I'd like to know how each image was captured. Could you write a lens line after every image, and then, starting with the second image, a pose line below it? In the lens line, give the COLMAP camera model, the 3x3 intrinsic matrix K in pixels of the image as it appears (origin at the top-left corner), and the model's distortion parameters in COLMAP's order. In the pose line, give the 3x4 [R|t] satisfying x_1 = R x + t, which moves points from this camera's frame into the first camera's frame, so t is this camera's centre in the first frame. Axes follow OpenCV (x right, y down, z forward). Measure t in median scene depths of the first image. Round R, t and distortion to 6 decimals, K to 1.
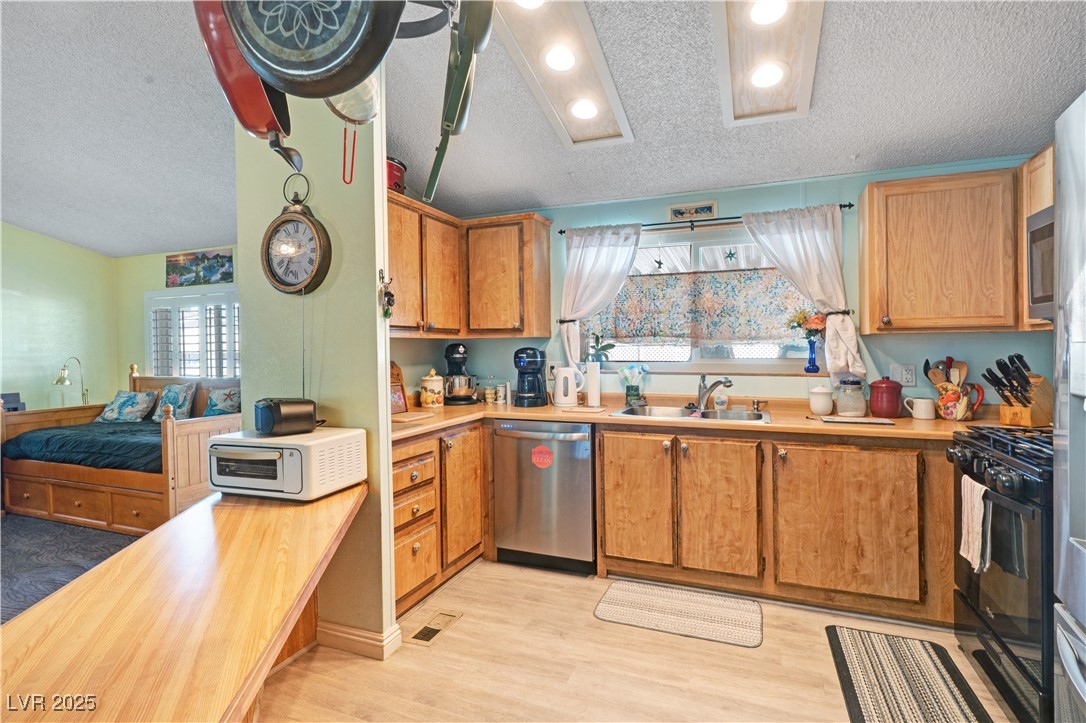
lens RADIAL K [[526.0, 0, 542.9], [0, 526.0, 360.1], [0, 0, 1]] dist [-0.001884, 0.001314]
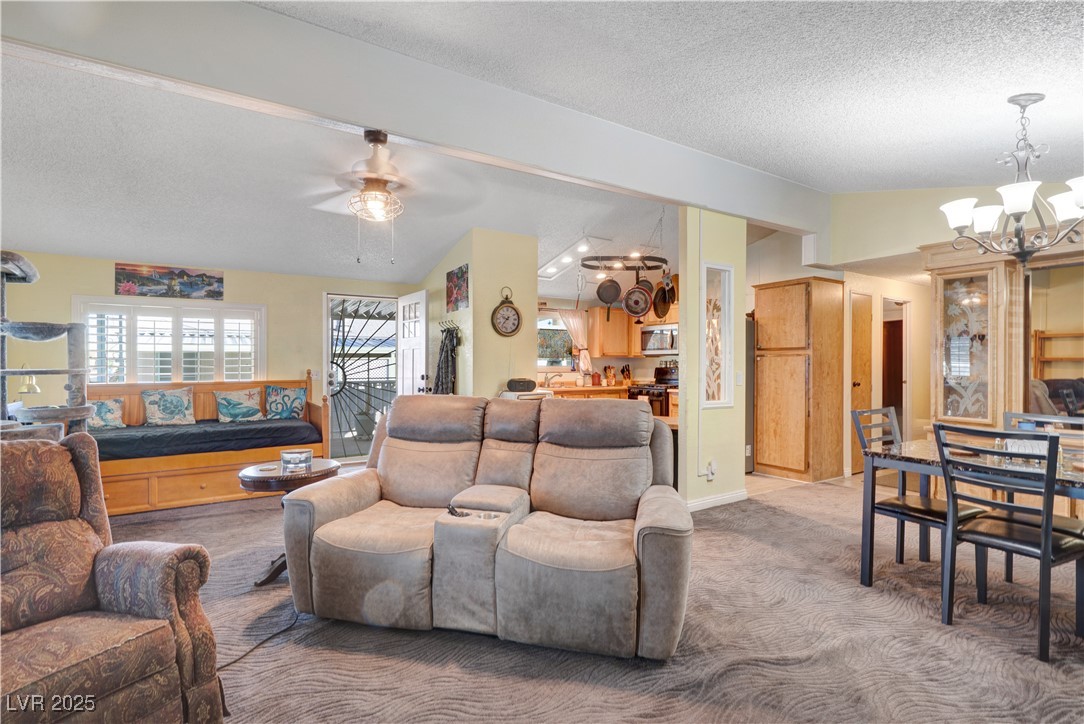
lens RADIAL K [[525.1, 0, 535.4], [0, 525.1, 362.0], [0, 0, 1]] dist [-0.001884, 0.001314]
pose [[0.579437, 0.011585, 0.814935, -1.859782], [0.010108, 0.999720, -0.021399, 0.034051], [-0.814954, 0.020637, 0.579157, -0.389351]]
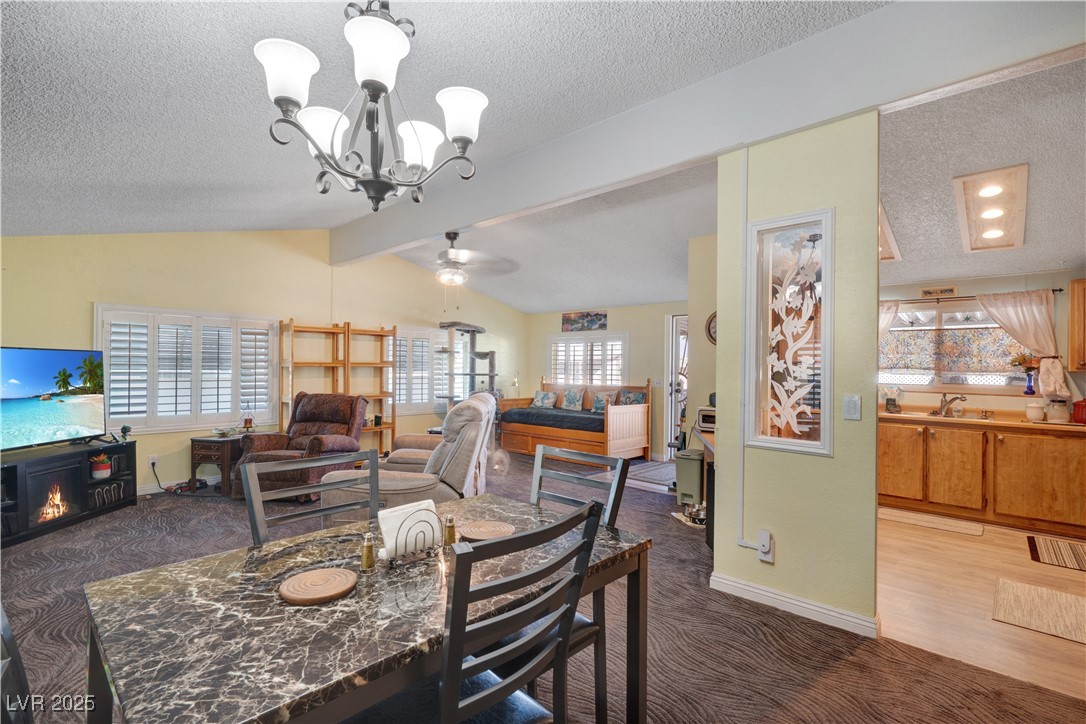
lens RADIAL K [[497.6, 0, 537.5], [0, 497.6, 371.4], [0, 0, 1]] dist [-0.008449, -0.000448]
pose [[0.931760, 0.027420, -0.362037, -0.343403], [-0.033869, 0.999360, -0.011477, 0.022205], [0.361491, 0.022955, 0.932093, -0.956905]]
